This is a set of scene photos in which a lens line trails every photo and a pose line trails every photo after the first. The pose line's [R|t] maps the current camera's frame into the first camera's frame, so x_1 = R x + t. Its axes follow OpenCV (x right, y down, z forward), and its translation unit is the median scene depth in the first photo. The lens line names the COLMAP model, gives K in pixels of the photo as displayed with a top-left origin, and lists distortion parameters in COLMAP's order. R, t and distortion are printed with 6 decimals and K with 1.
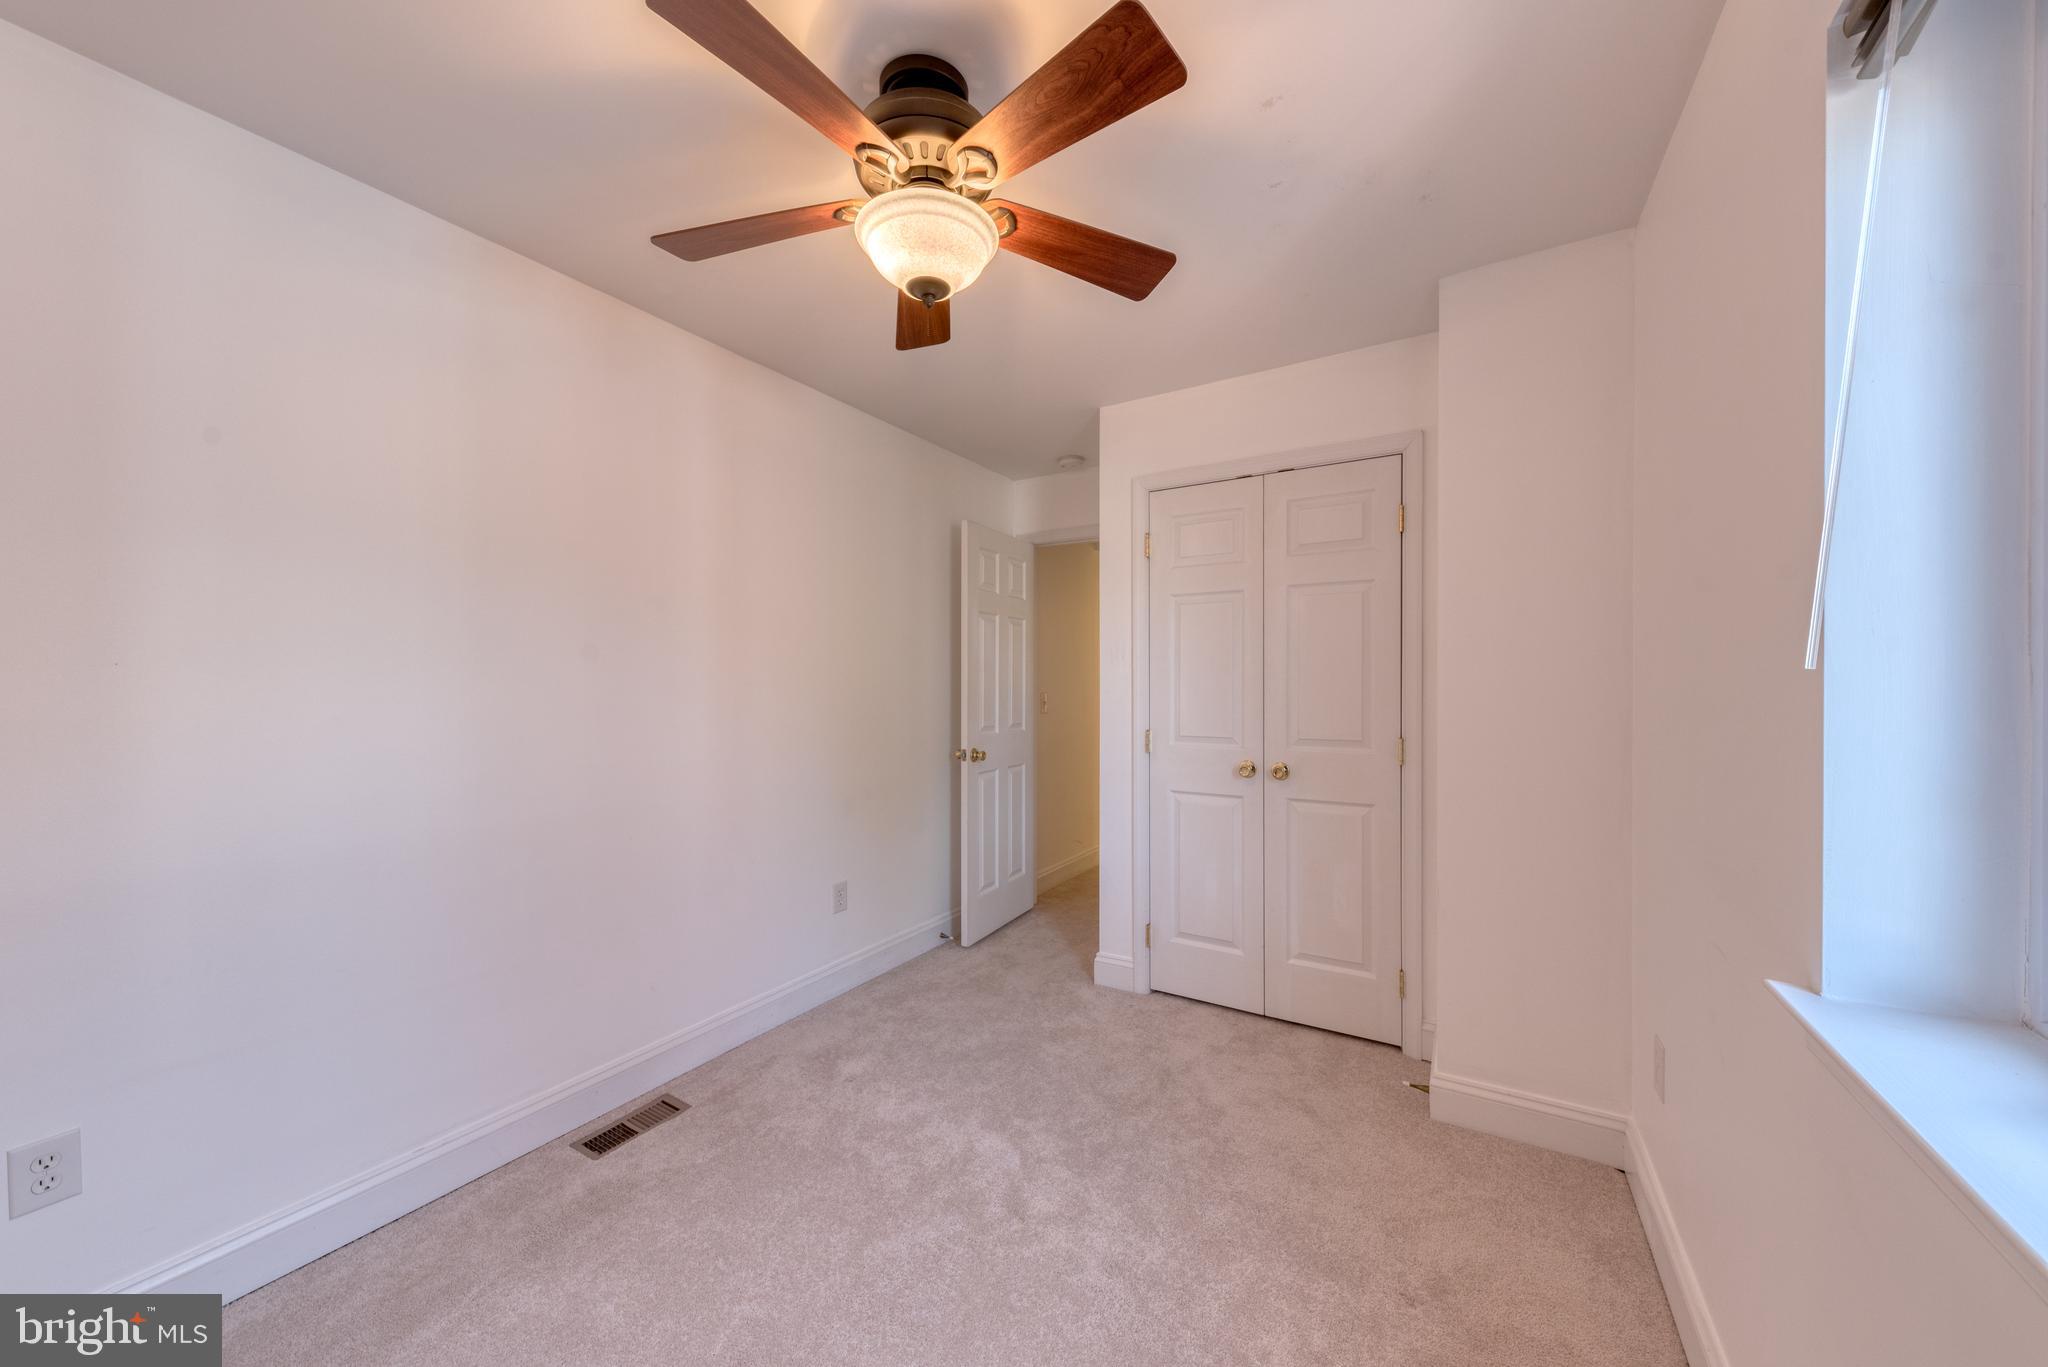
lens RADIAL K [[726.8, 0, 1027.8], [0, 726.8, 705.0], [0, 0, 1]] dist [0.010737, -0.000060]
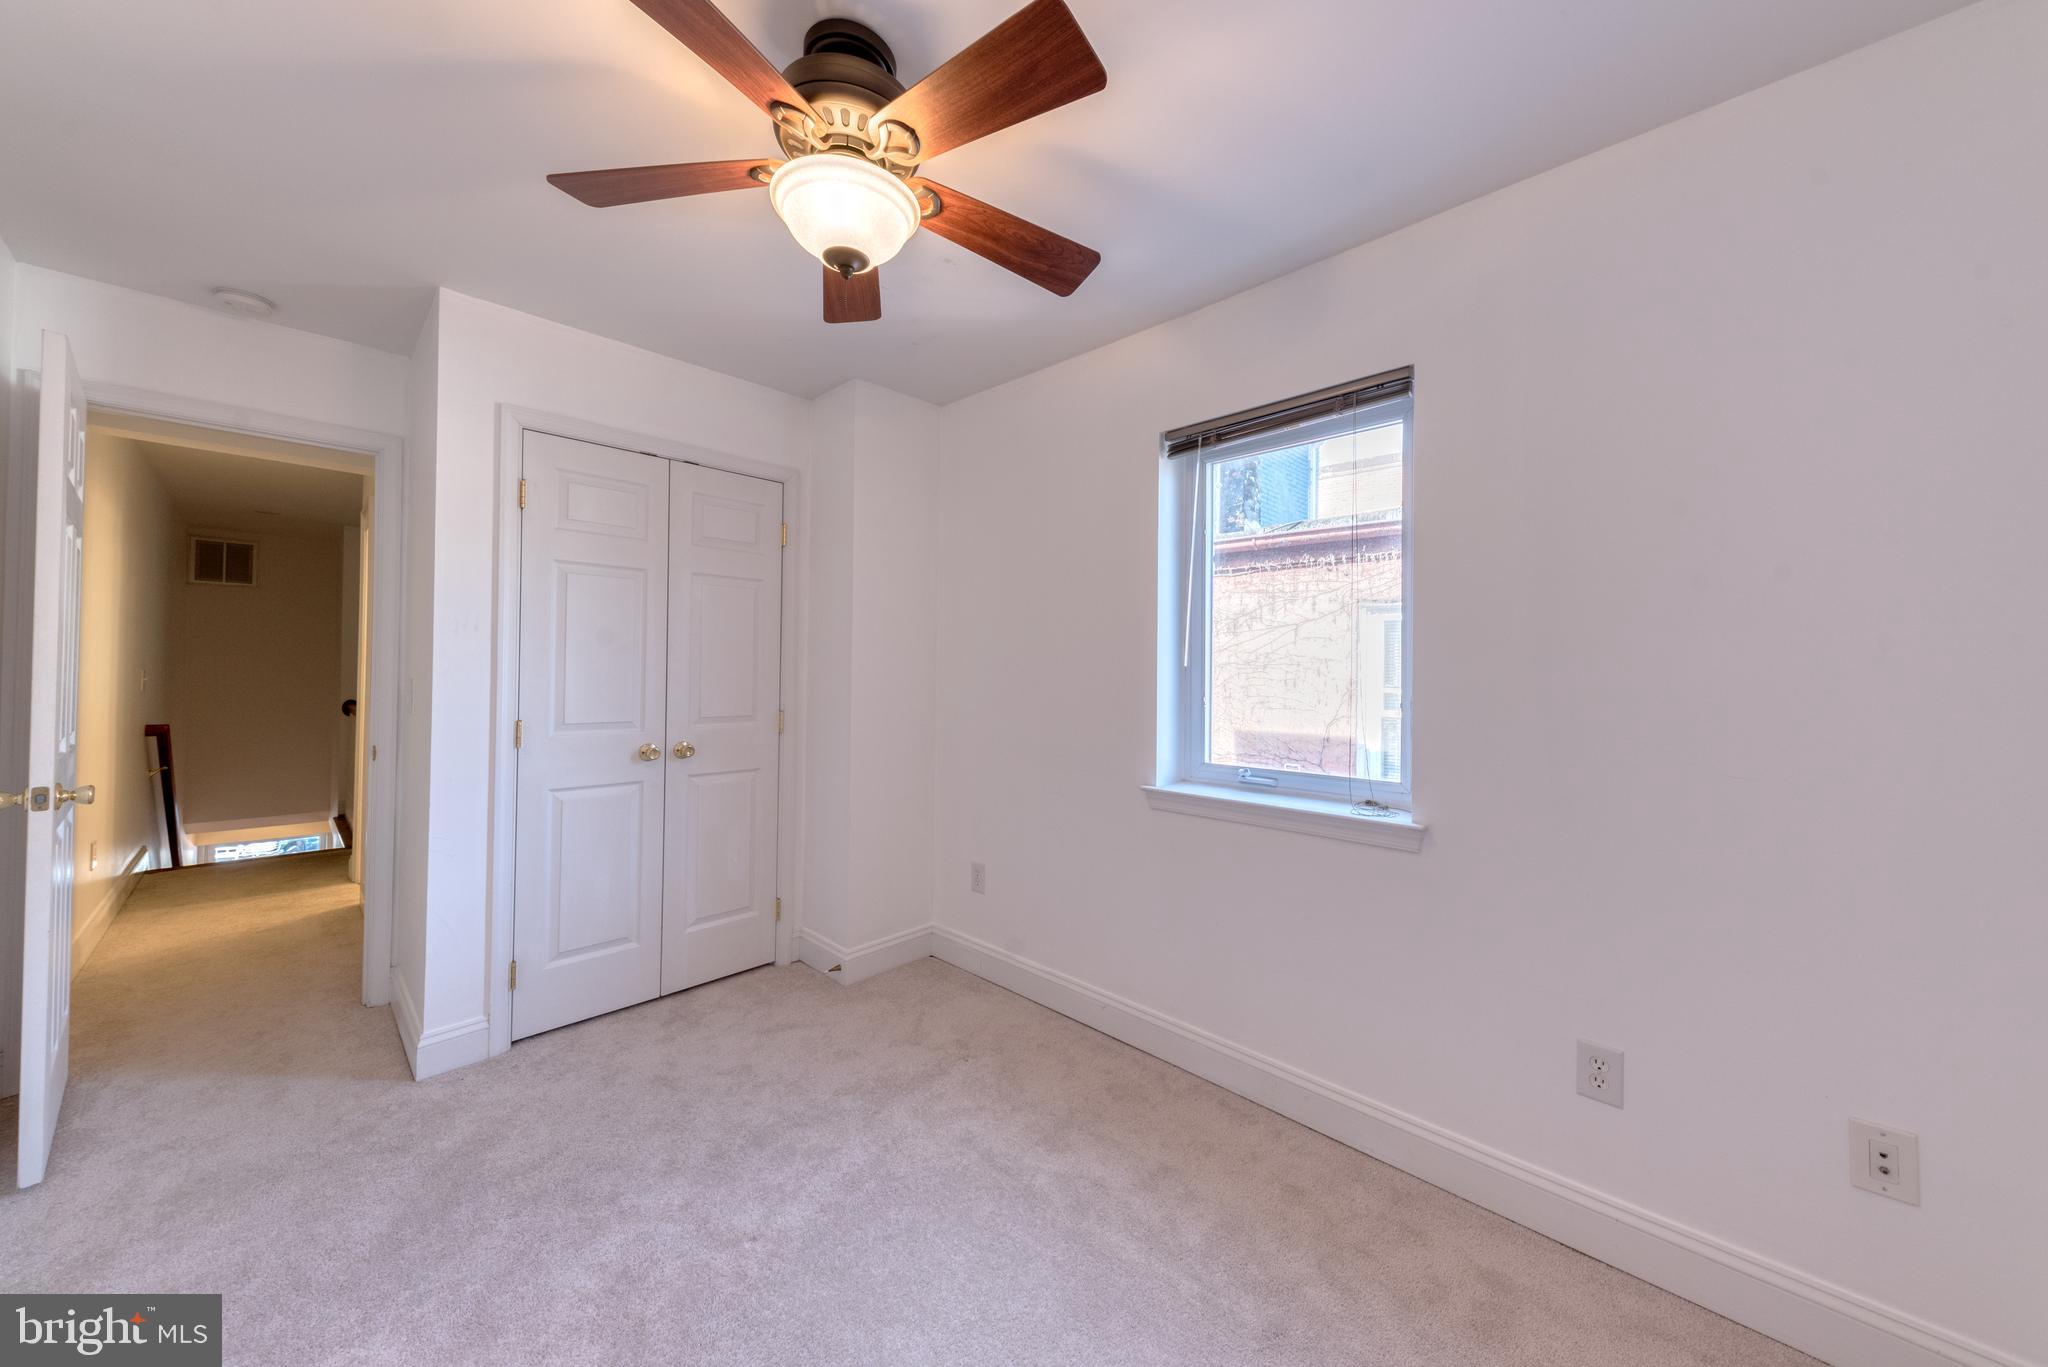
lens RADIAL K [[710.6, 0, 1027.6], [0, 710.6, 688.1], [0, 0, 1]] dist [-0.001902, -0.000423]
pose [[0.212847, -0.016038, 0.976954, -0.542216], [0.016229, 0.999785, 0.012877, -0.002646], [-0.976951, 0.013114, 0.213062, 0.307789]]
